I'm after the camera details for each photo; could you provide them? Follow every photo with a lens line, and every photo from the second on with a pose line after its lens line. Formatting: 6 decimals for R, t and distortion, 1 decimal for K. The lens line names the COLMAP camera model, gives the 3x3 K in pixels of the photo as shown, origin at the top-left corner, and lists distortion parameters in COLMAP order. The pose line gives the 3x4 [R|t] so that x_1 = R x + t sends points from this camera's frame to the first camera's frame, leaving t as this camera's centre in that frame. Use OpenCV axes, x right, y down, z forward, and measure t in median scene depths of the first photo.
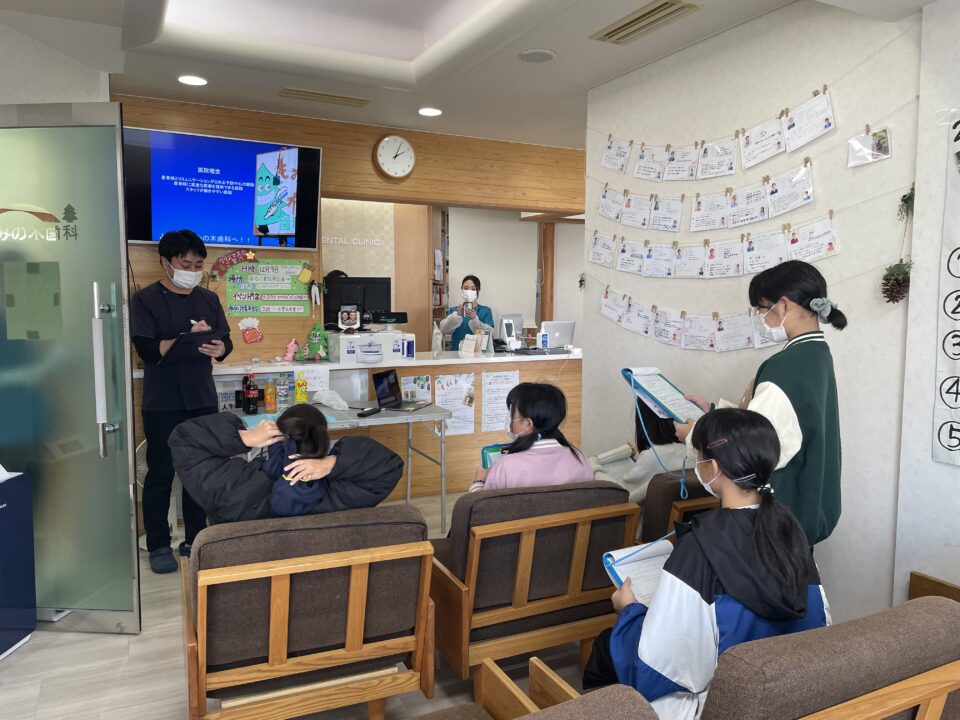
lens RADIAL K [[724.9, 0, 478.2], [0, 724.9, 353.4], [0, 0, 1]] dist [0.086970, -0.116127]
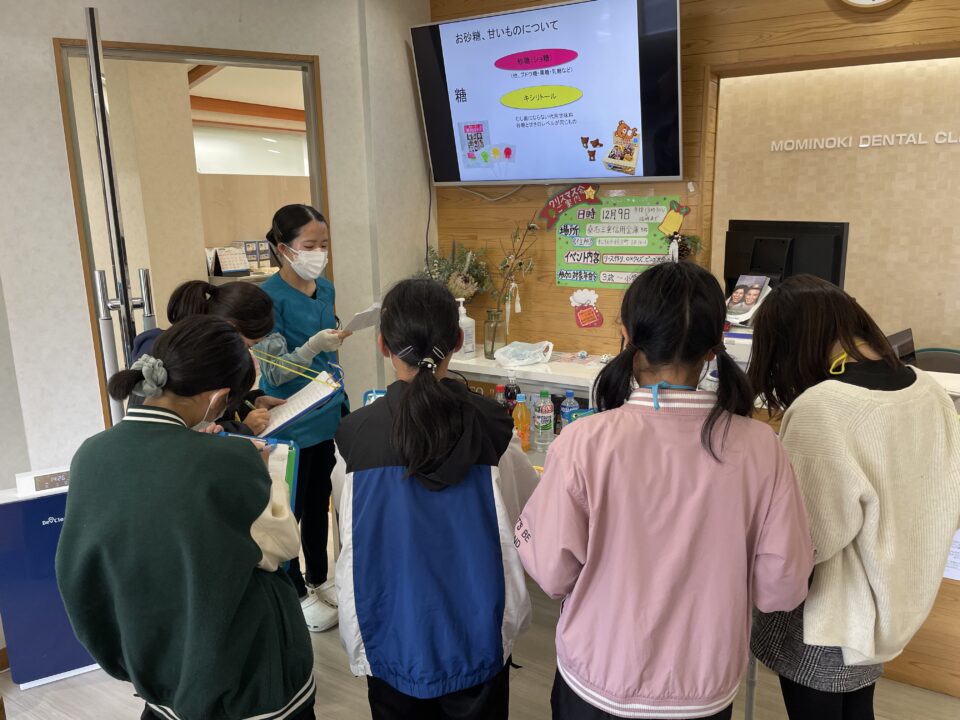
lens RADIAL K [[724.9, 0, 483.1], [0, 724.9, 356.7], [0, 0, 1]] dist [0.086970, -0.116127]
pose [[0.531279, 0.166579, -0.830659, 0.220854], [-0.047340, 0.984784, 0.167208, -0.107198], [0.845873, -0.049511, 0.531081, 0.644823]]
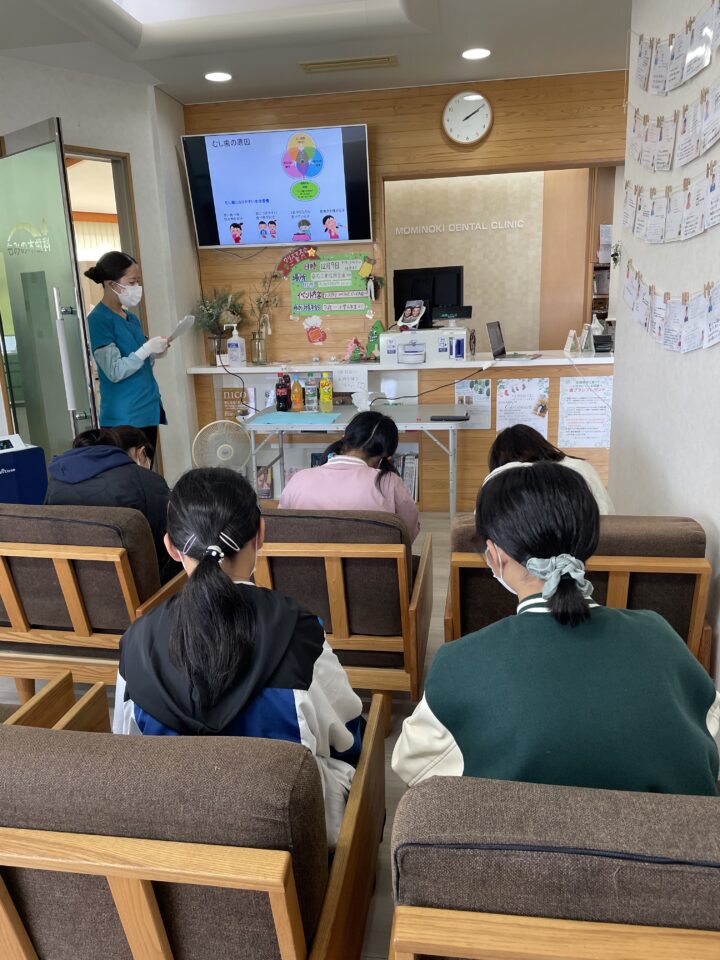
lens RADIAL K [[724.9, 0, 351.6], [0, 724.9, 477.3], [0, 0, 1]] dist [0.086970, -0.116127]
pose [[0.812976, 0.105146, -0.572725, 0.380611], [-0.005963, 0.985014, 0.172374, -0.004079], [0.582267, -0.136721, 0.801419, 0.212525]]
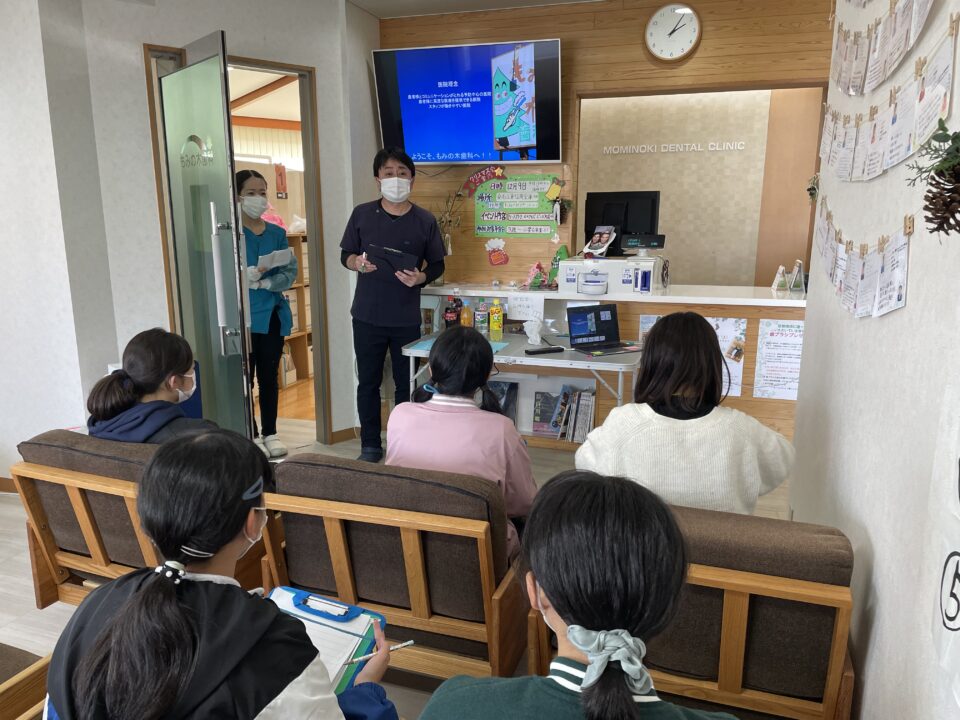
lens RADIAL K [[724.9, 0, 473.8], [0, 724.9, 369.0], [0, 0, 1]] dist [0.086970, -0.116127]
pose [[0.708336, 0.145987, -0.690614, 0.405790], [-0.054625, 0.986782, 0.152567, -0.026473], [0.703758, -0.070344, 0.706948, 0.322718]]
